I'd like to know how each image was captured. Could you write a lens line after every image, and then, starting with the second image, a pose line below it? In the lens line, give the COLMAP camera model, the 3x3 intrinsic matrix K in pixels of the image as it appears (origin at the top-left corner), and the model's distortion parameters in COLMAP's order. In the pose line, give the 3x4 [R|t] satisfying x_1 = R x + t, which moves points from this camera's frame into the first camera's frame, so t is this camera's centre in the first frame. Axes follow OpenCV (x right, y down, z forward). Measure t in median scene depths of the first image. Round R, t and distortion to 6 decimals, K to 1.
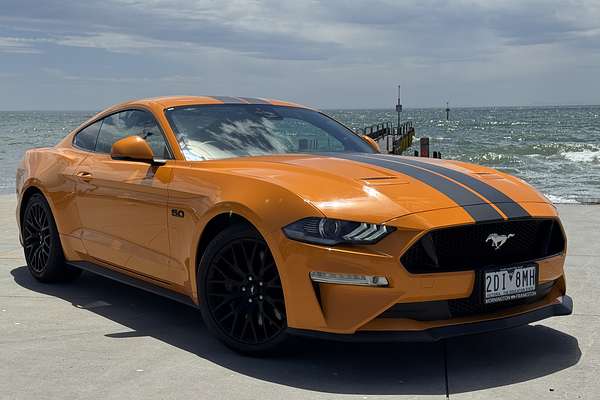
lens RADIAL K [[868.8, 0, 300.0], [0, 868.8, 200.0], [0, 0, 1]] dist [0.136965, -0.044008]
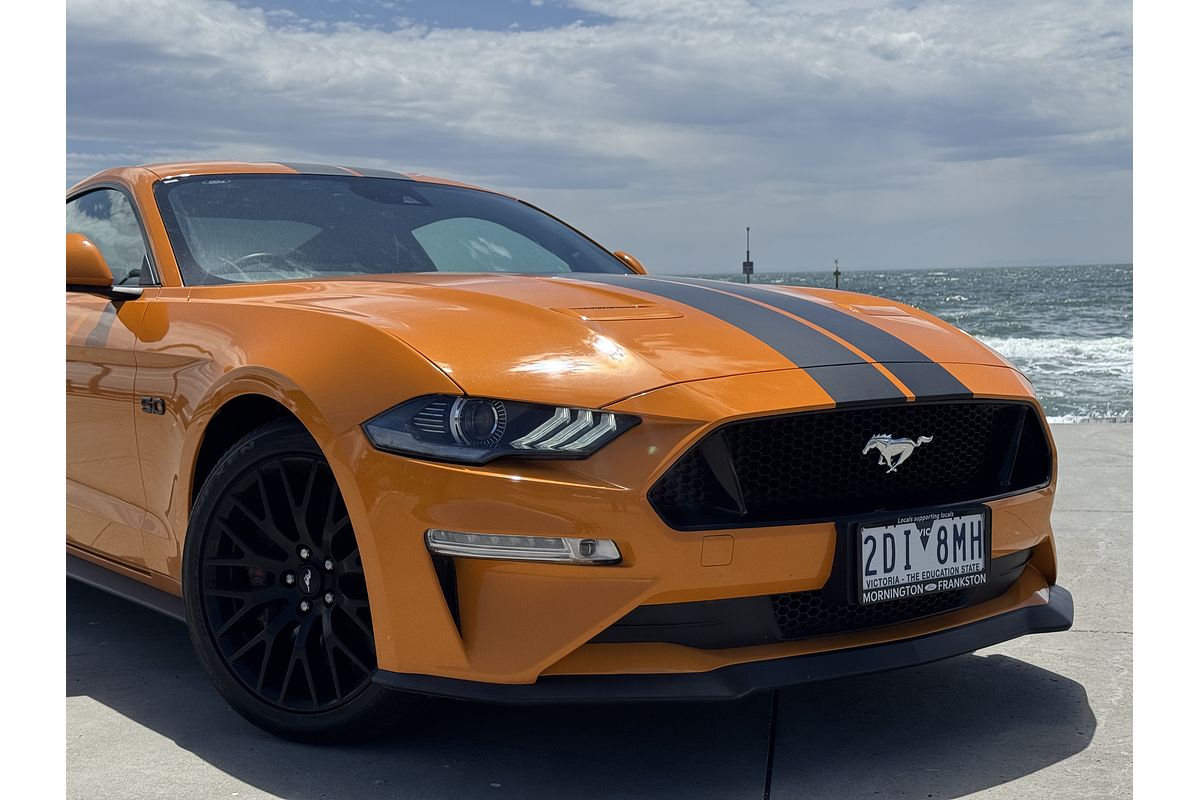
lens RADIAL K [[1572.4, 0, 600.0], [0, 1572.4, 400.0], [0, 0, 1]] dist [0.124916, 0.002517]
pose [[0.999790, -0.009462, 0.018161, 0.074689], [0.009873, 0.999695, -0.022659, 0.037729], [-0.017941, 0.022833, 0.999578, 0.255991]]
